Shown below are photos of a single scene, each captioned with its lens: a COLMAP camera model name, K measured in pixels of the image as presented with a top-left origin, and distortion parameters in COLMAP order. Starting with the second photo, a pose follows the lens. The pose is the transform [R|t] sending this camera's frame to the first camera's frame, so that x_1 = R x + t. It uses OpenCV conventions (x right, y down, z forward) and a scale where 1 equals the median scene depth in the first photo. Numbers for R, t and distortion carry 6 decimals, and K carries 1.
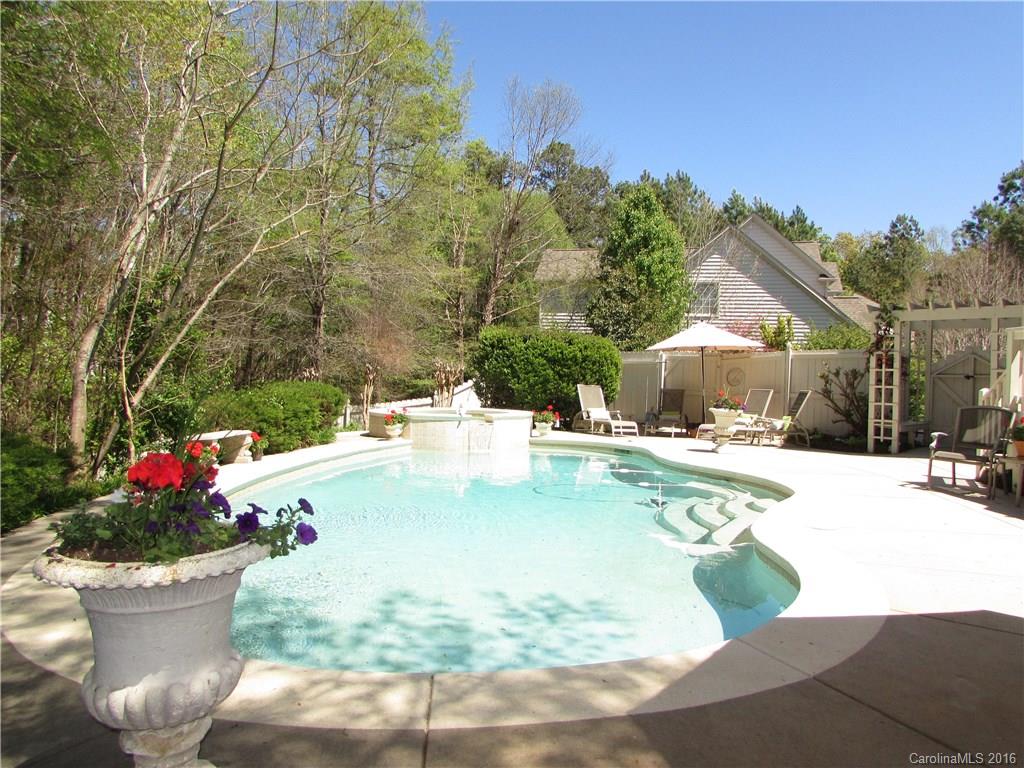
lens RADIAL K [[724.6, 0, 513.0], [0, 724.6, 378.3], [0, 0, 1]] dist [-0.009556, -0.001101]
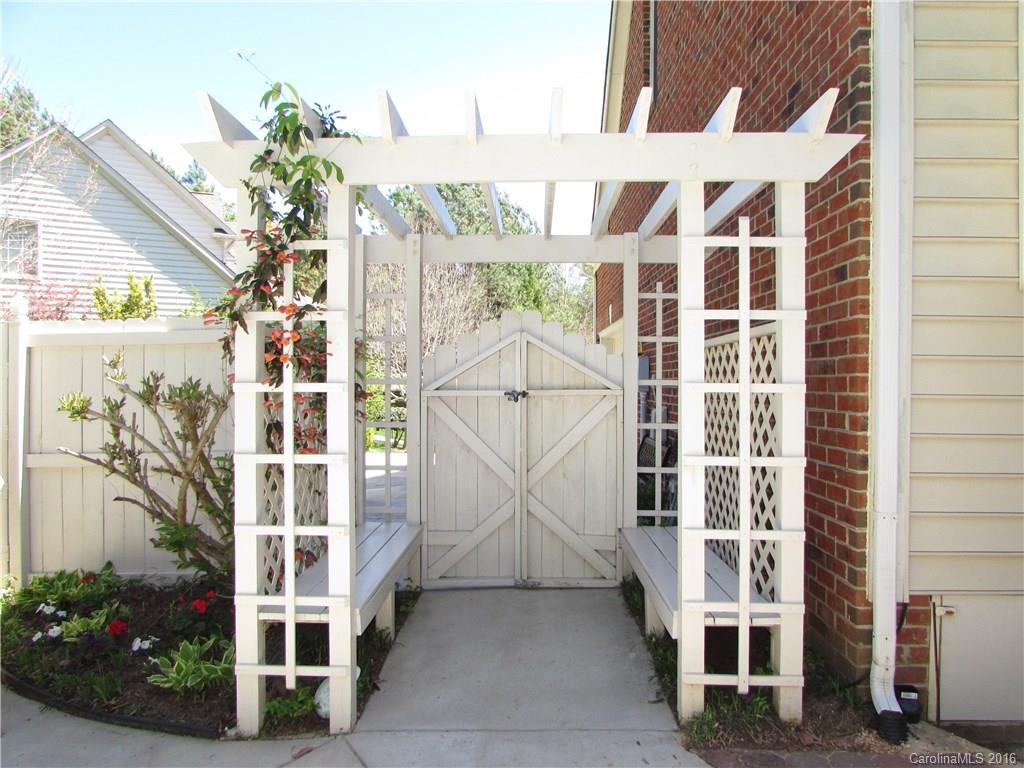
lens RADIAL K [[724.6, 0, 513.0], [0, 724.6, 378.3], [0, 0, 1]] dist [-0.009556, -0.001101]
pose [[0.729739, -0.029059, 0.683109, 0.400569], [0.022320, 0.999576, 0.018678, -0.017656], [-0.683362, 0.001617, 0.730078, 0.768979]]
